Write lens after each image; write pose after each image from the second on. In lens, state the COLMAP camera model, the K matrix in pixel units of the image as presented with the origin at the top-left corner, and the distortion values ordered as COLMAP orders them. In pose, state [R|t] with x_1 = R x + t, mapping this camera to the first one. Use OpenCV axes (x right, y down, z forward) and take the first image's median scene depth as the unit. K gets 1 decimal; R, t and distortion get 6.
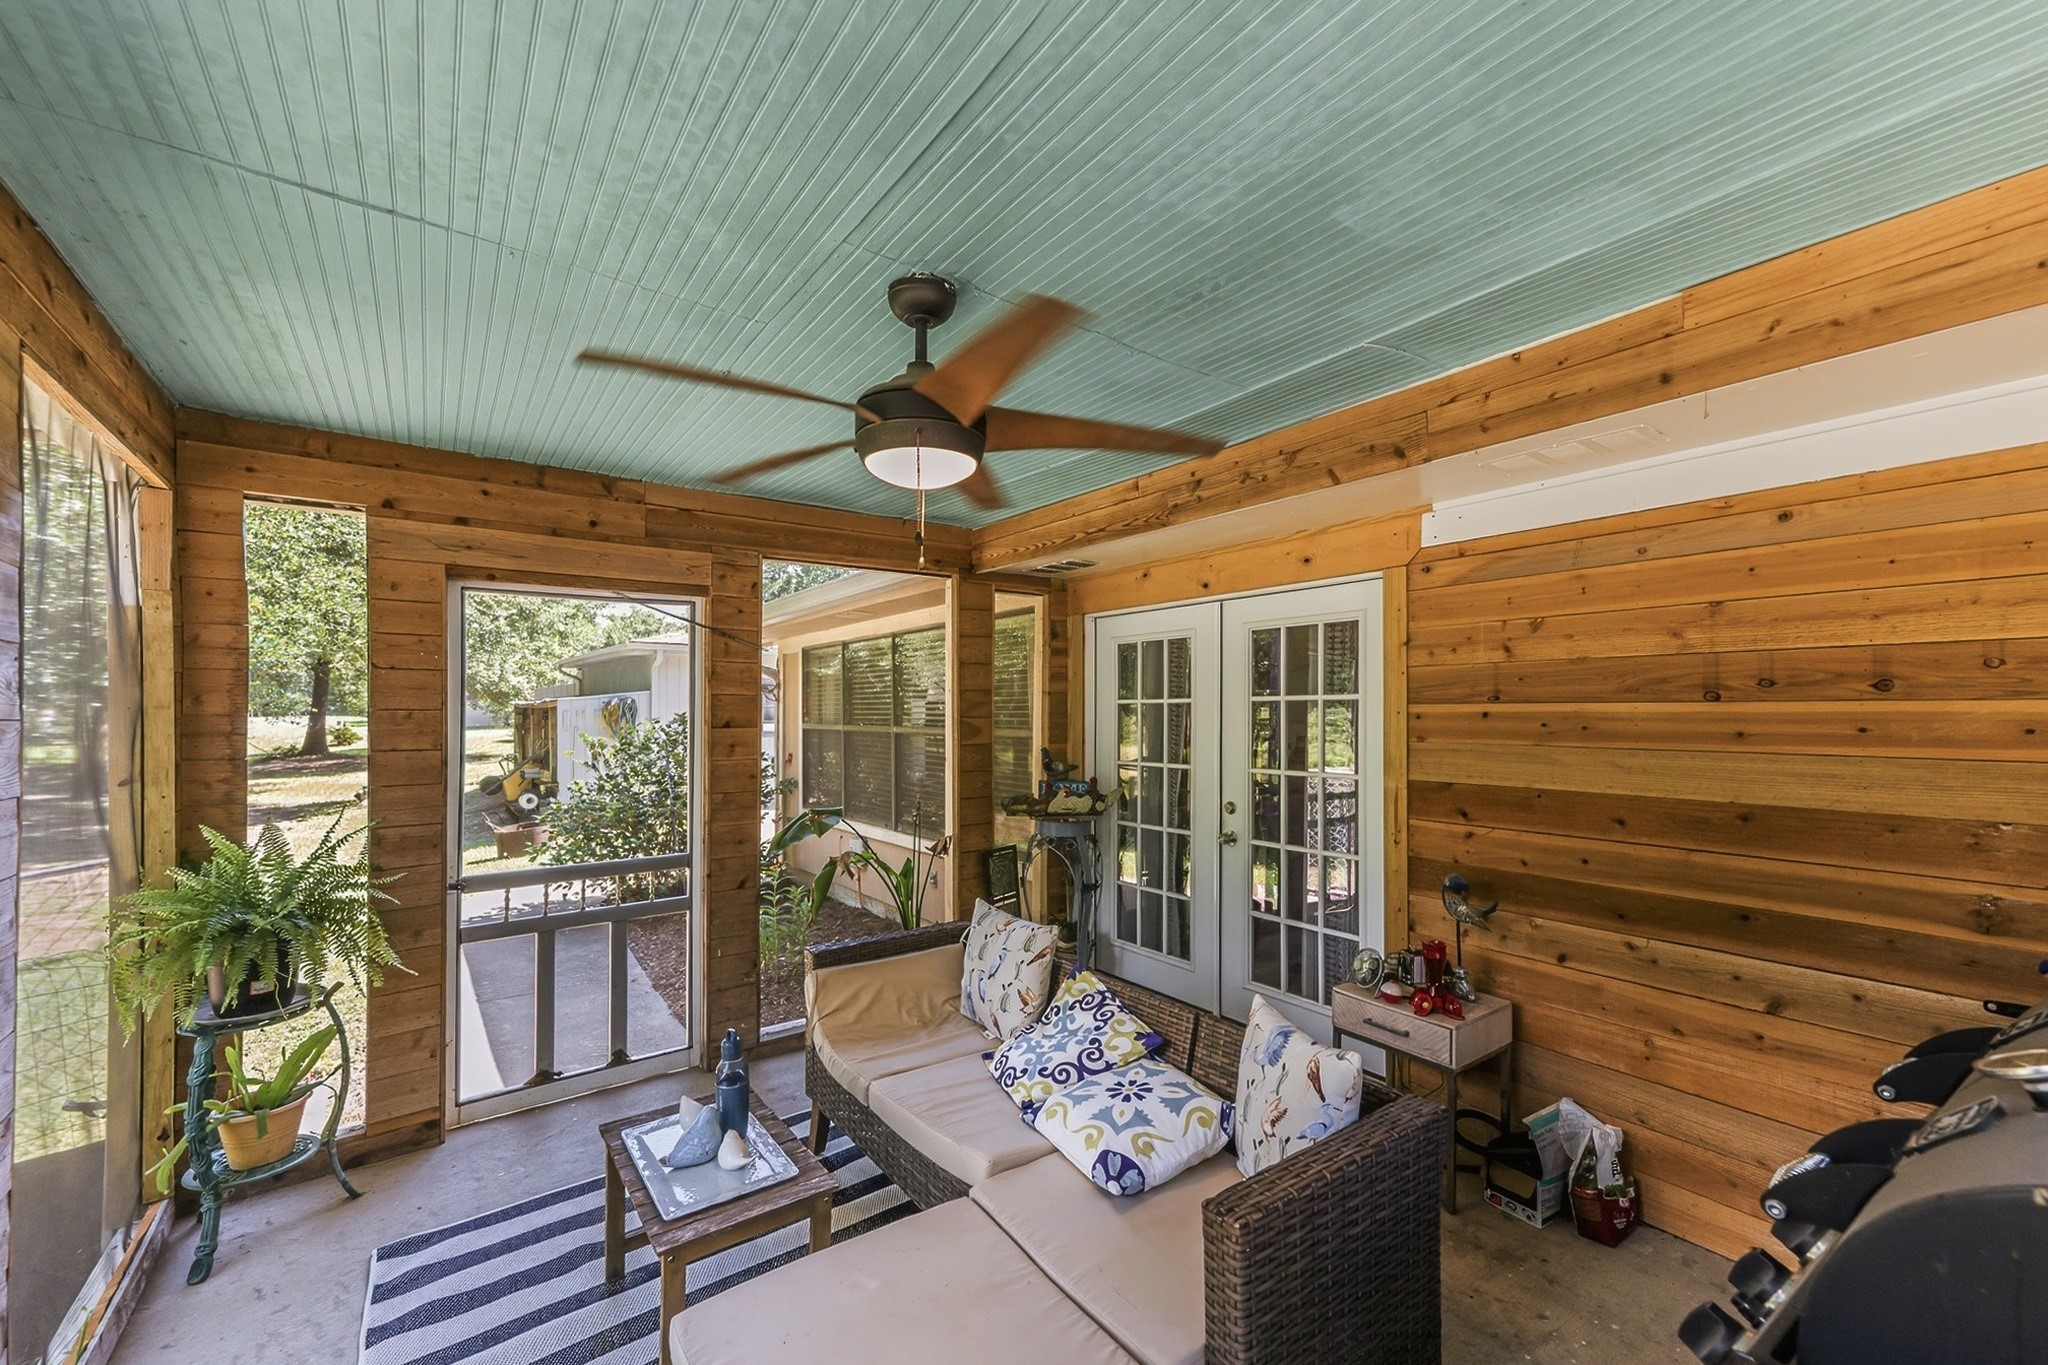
lens RADIAL K [[824.3, 0, 1026.0], [0, 824.3, 715.0], [0, 0, 1]] dist [0.000588, 0.000038]
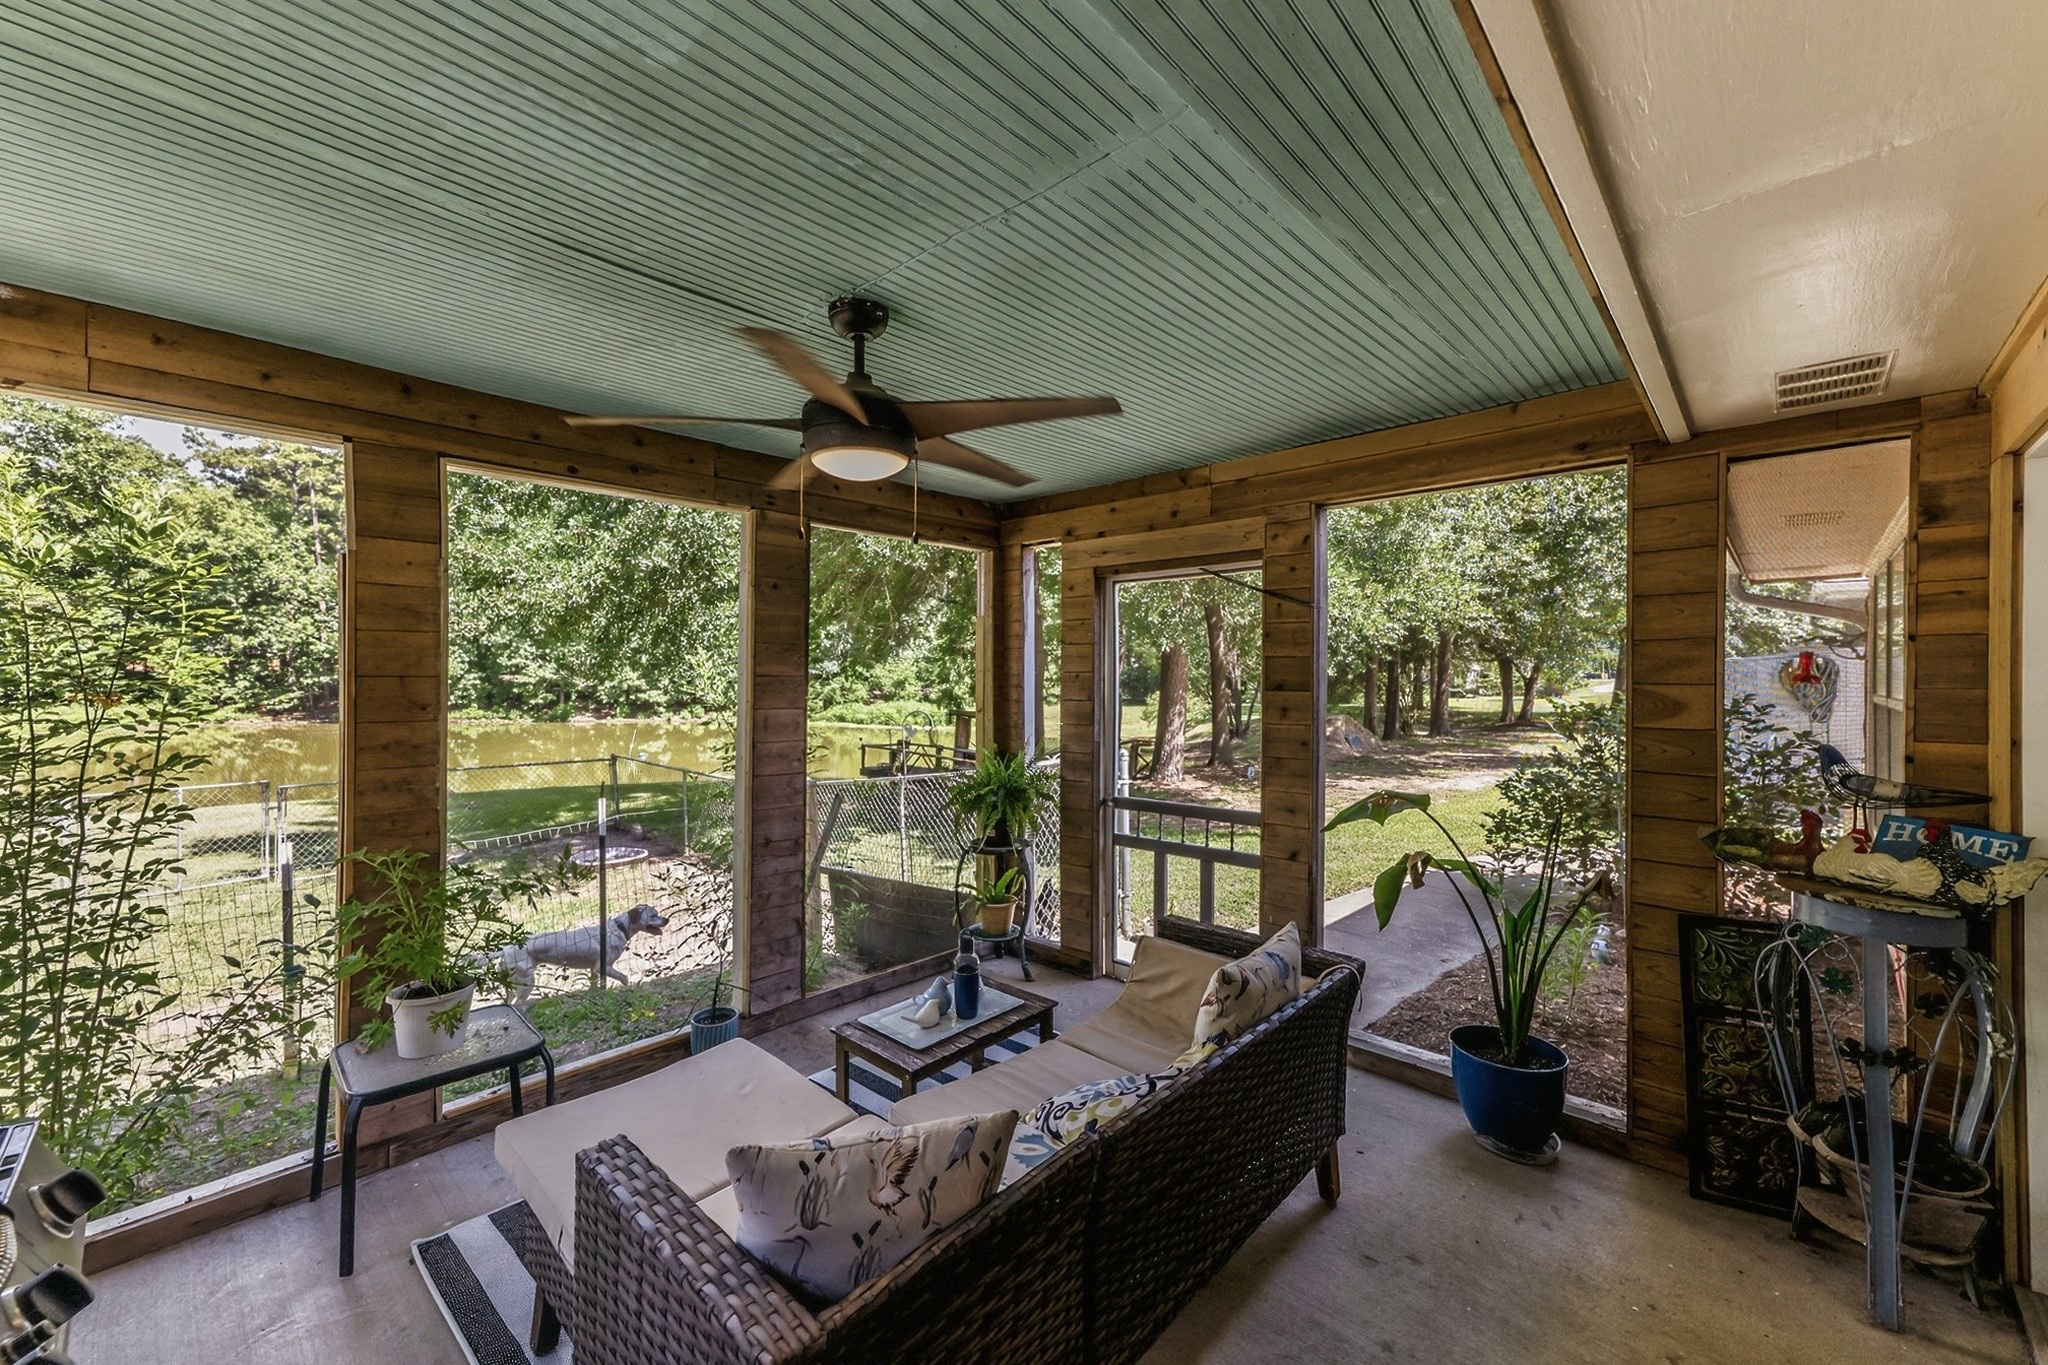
lens RADIAL K [[811.6, 0, 1024.0], [0, 811.6, 682.5], [0, 0, 1]] dist [0.001639, 0.000223]
pose [[0.198652, 0.005113, -0.980057, 0.575889], [-0.009347, 0.999951, 0.003322, 0.004306], [0.980025, 0.008501, 0.198690, 0.585292]]
